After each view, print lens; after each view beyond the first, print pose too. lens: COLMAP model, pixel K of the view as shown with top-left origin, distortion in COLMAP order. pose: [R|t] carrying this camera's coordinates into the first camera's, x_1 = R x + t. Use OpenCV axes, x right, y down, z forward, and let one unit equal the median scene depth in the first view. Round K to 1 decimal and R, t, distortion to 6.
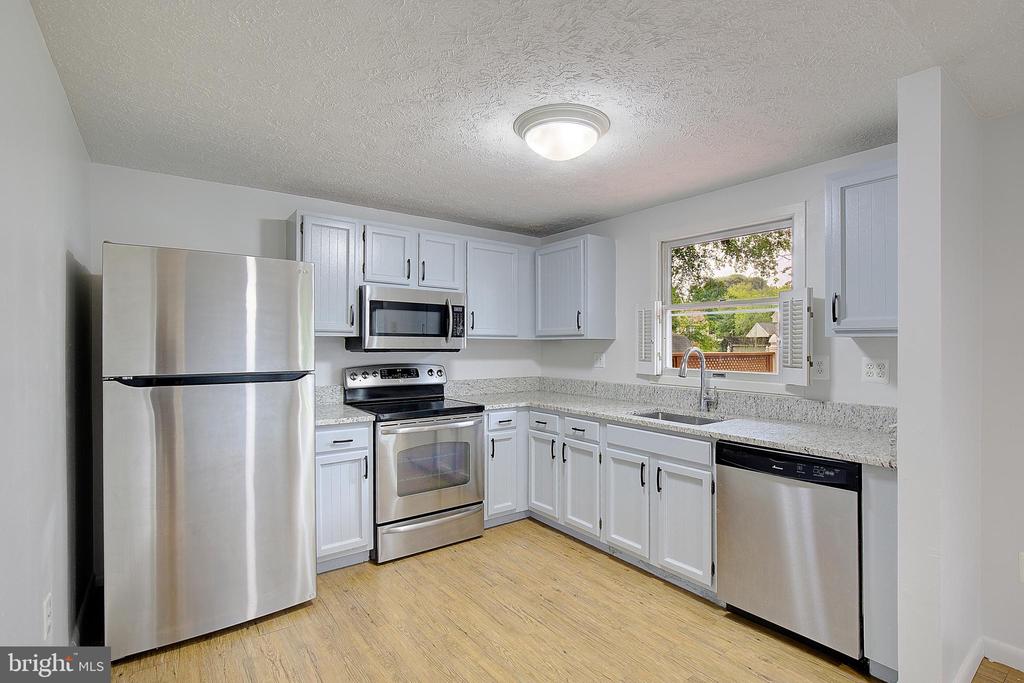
lens RADIAL K [[475.0, 0, 512.4], [0, 475.0, 346.8], [0, 0, 1]] dist [-0.021082, 0.003894]
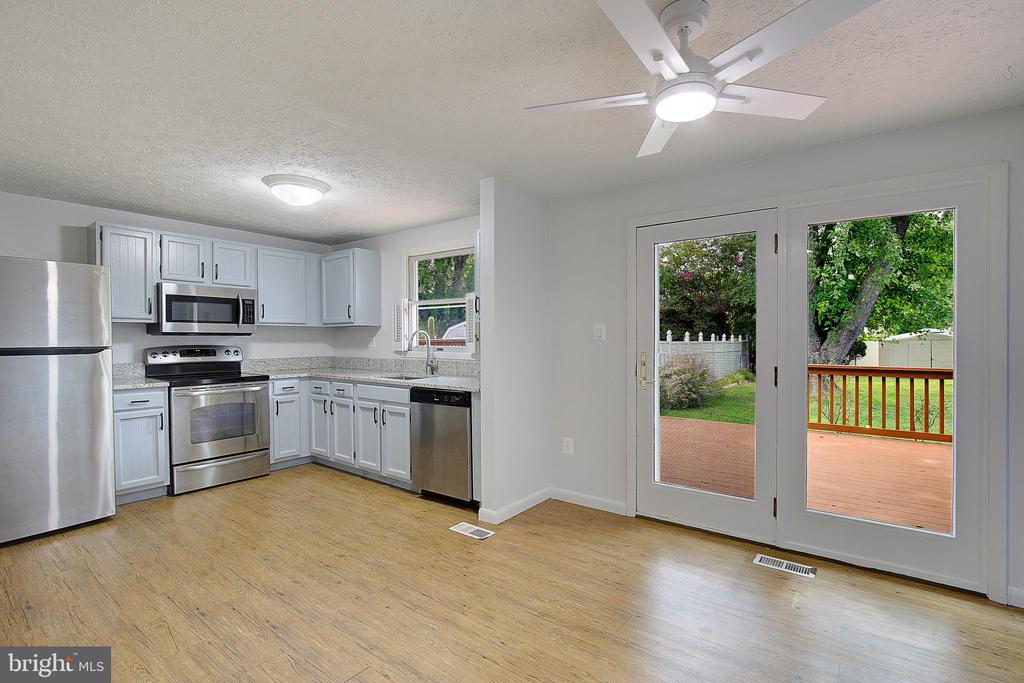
lens RADIAL K [[475.0, 0, 519.7], [0, 475.0, 345.4], [0, 0, 1]] dist [-0.021082, 0.003894]
pose [[0.960015, -0.009947, 0.279771, 0.271297], [0.007181, 0.999915, 0.010909, 0.034115], [-0.279856, -0.008464, 0.960005, -0.506795]]
